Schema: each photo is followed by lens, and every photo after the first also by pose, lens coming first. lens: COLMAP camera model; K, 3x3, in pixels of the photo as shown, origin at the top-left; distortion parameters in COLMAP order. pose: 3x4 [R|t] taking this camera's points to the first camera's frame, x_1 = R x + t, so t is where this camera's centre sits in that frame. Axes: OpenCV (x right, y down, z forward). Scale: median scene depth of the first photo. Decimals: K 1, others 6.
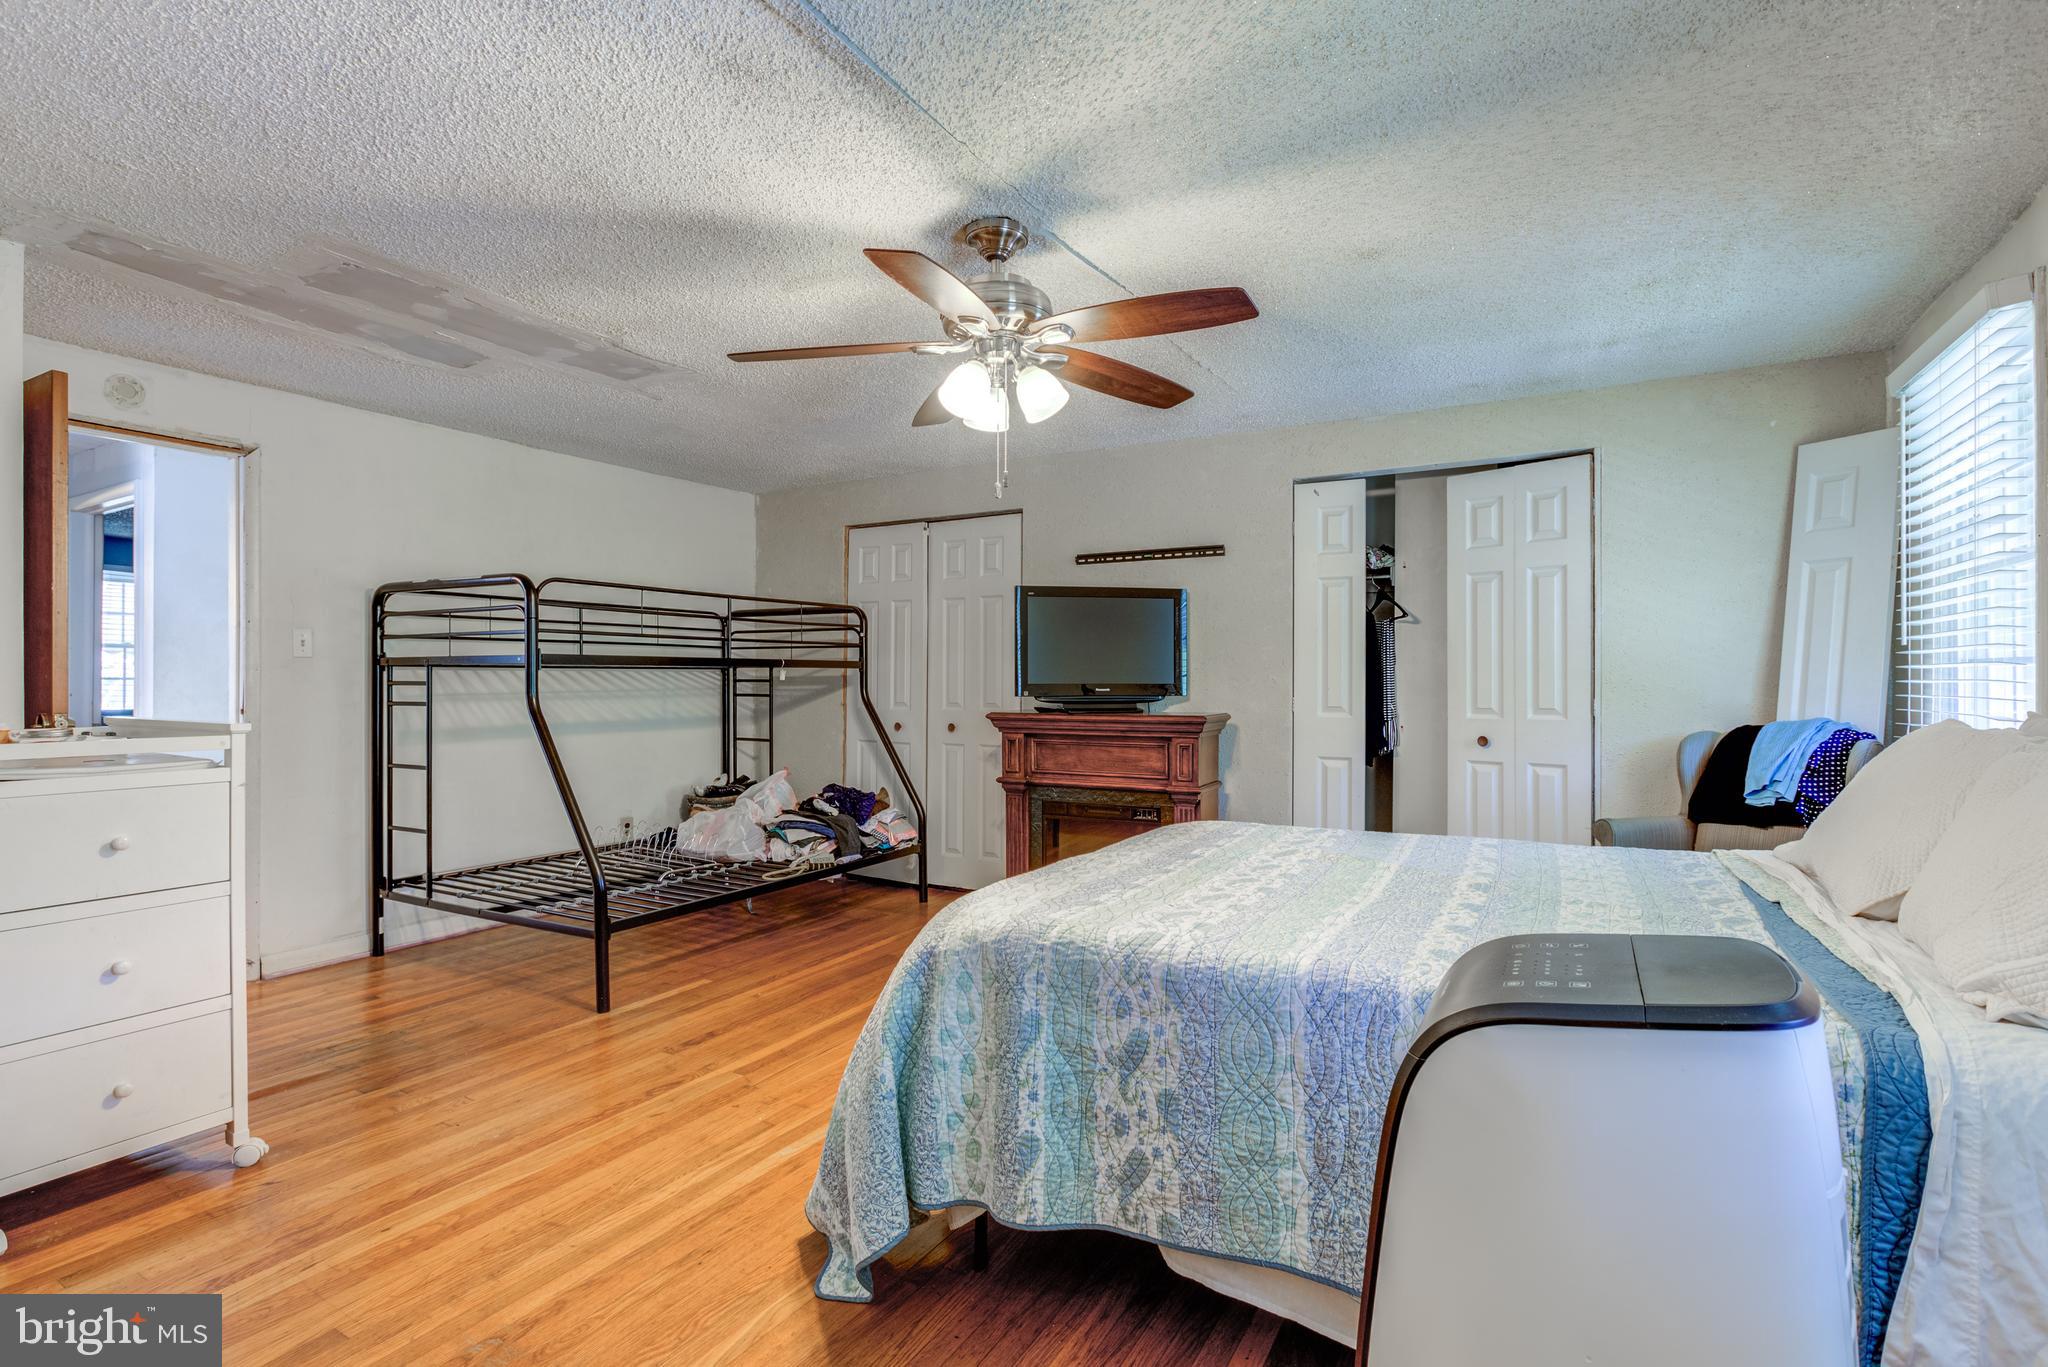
lens RADIAL K [[983.3, 0, 1020.1], [0, 983.3, 691.2], [0, 0, 1]] dist [-0.000717, 0.001553]
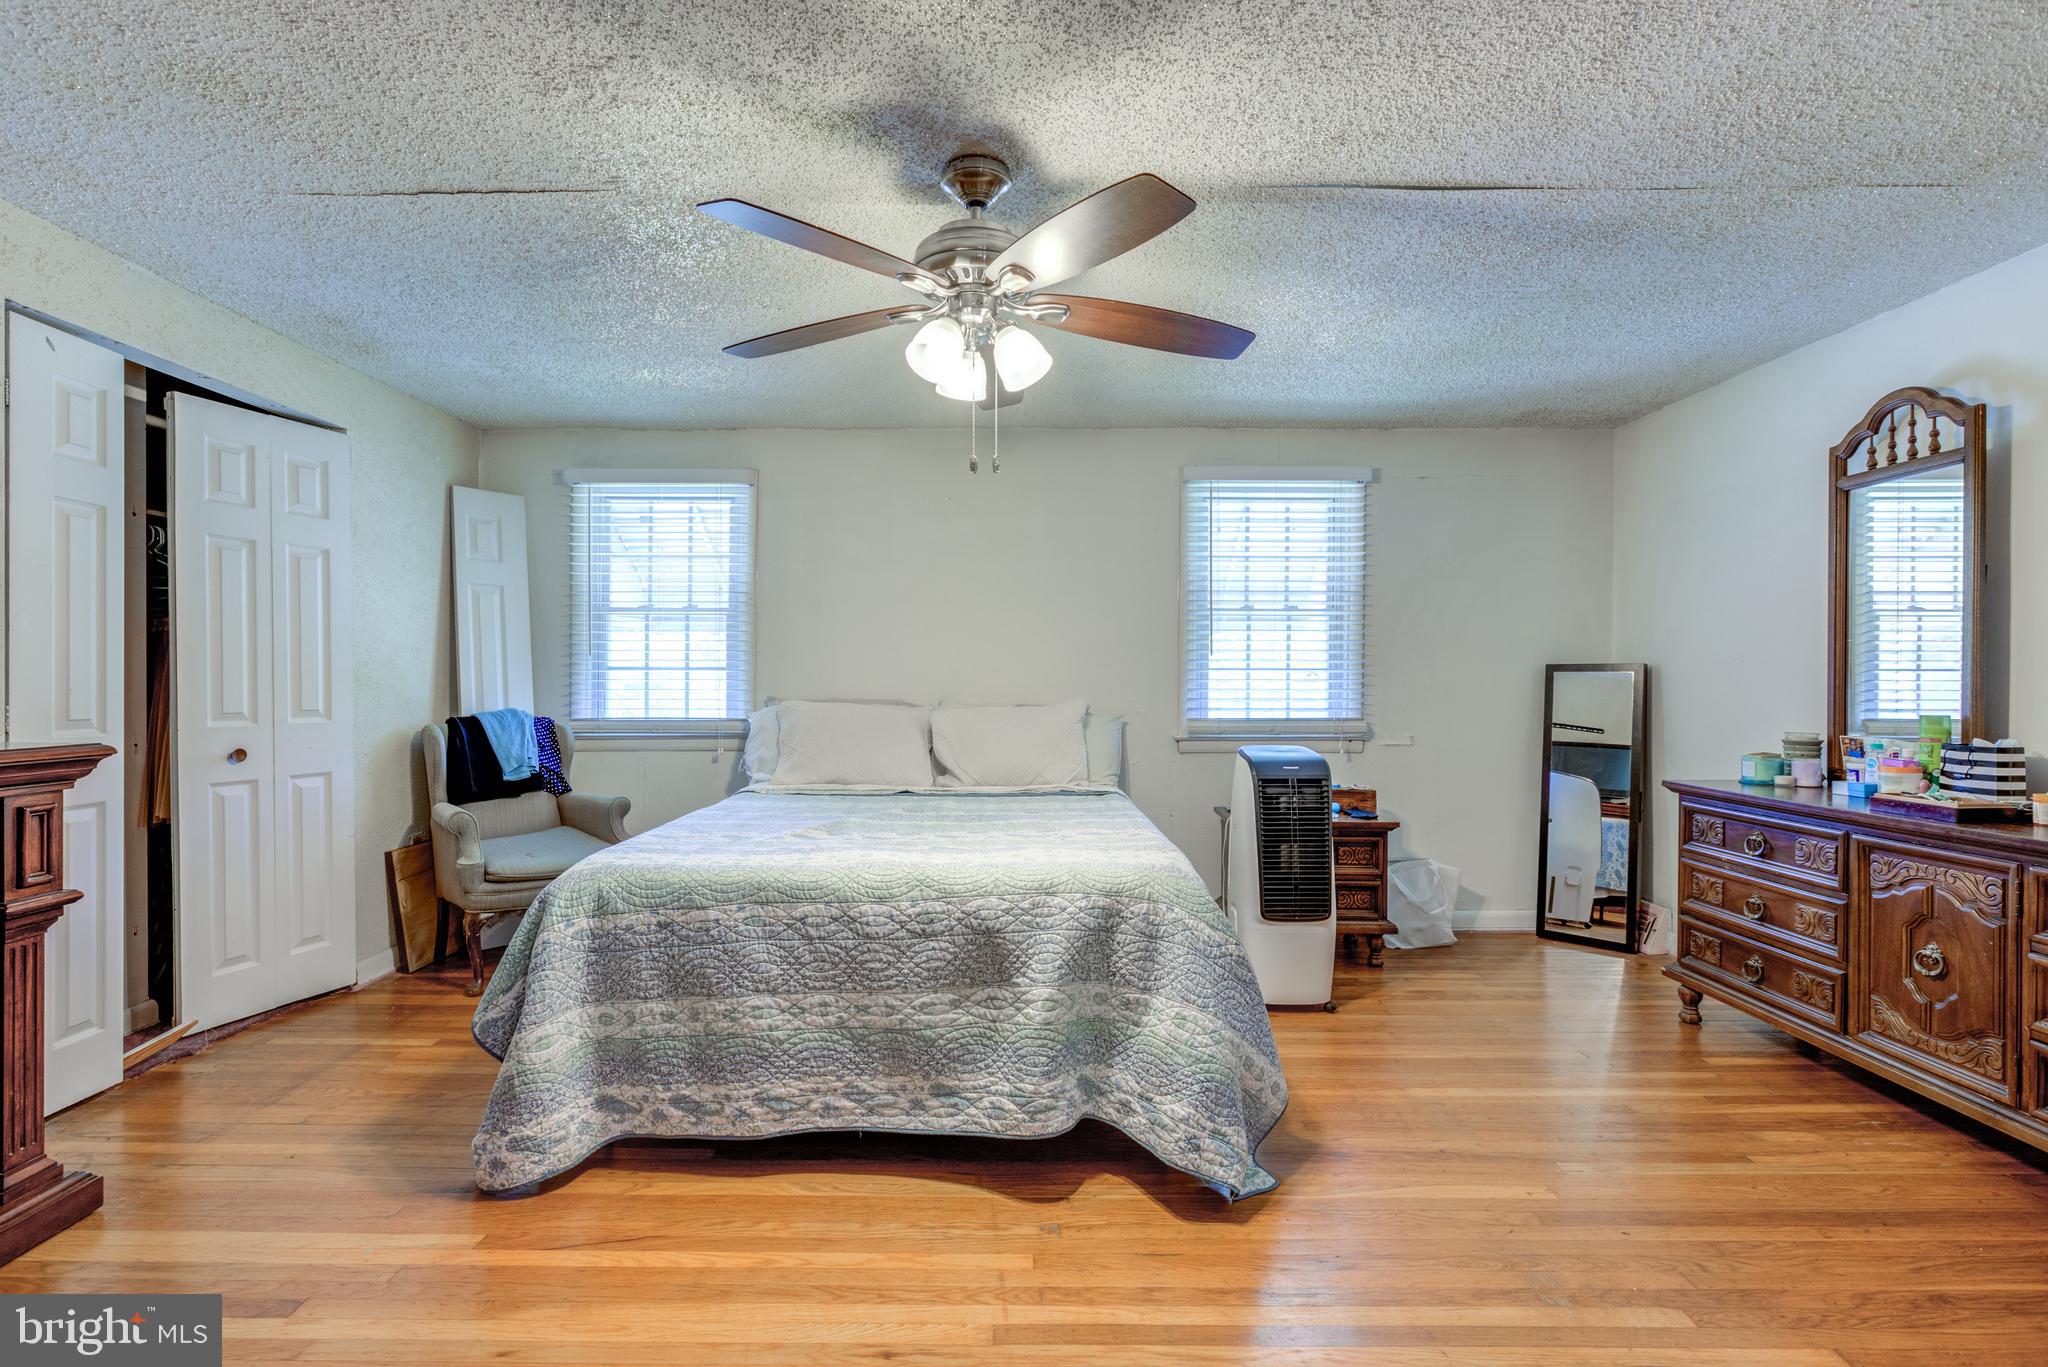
lens RADIAL K [[983.3, 0, 1020.1], [0, 983.3, 691.2], [0, 0, 1]] dist [-0.000717, 0.001553]
pose [[-0.489182, -0.004182, 0.872172, -0.529221], [0.002420, 0.999978, 0.006152, -0.003185], [-0.872178, 0.005120, -0.489161, 0.875414]]
